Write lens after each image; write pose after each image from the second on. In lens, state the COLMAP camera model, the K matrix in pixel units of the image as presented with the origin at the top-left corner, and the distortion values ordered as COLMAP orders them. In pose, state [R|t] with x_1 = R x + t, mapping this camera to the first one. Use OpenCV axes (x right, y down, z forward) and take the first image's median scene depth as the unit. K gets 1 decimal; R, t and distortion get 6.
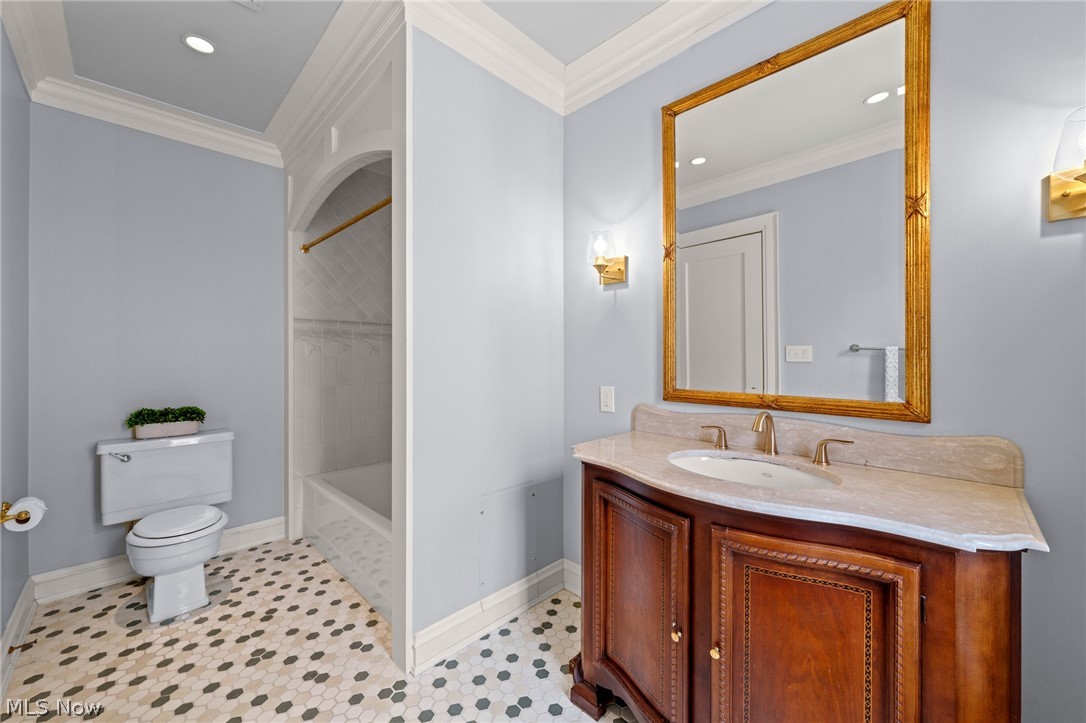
lens RADIAL K [[411.5, 0, 541.7], [0, 411.5, 357.2], [0, 0, 1]] dist [-0.002505, -0.000038]
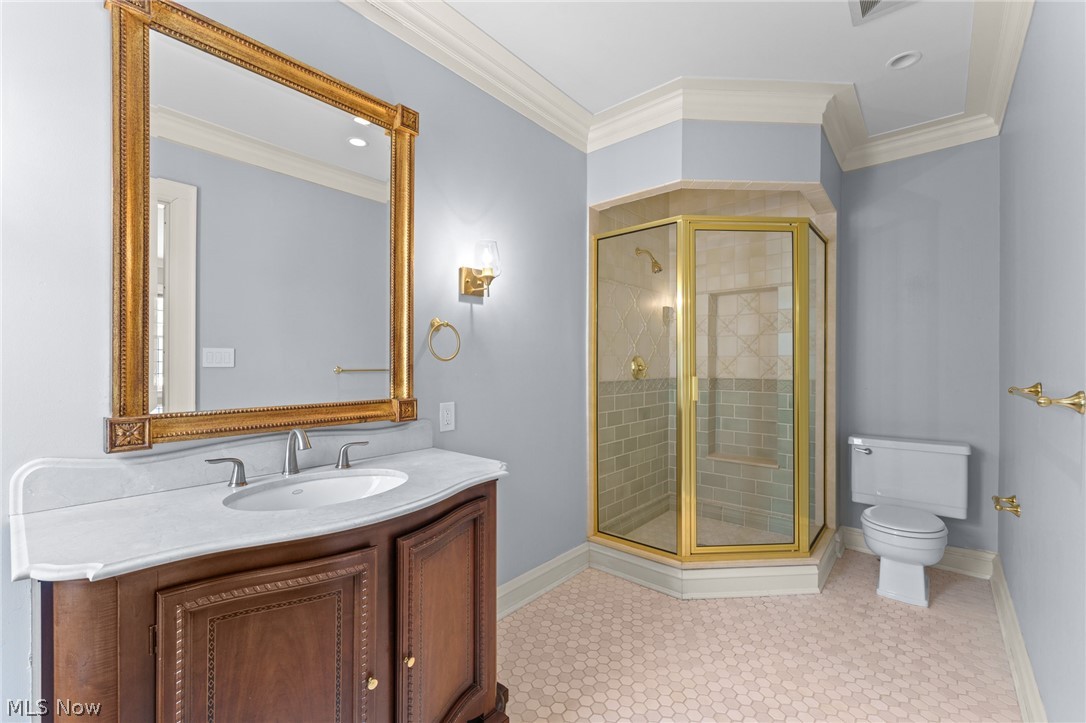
lens RADIAL K [[457.6, 0, 543.0], [0, 457.6, 361.5], [0, 0, 1]] dist [-0.000974, -0.000042]
pose [[-0.073267, 0.009454, 0.997268, -0.889416], [-0.002522, 0.999950, -0.009665, -0.013123], [-0.997309, -0.003223, -0.073239, 0.869952]]
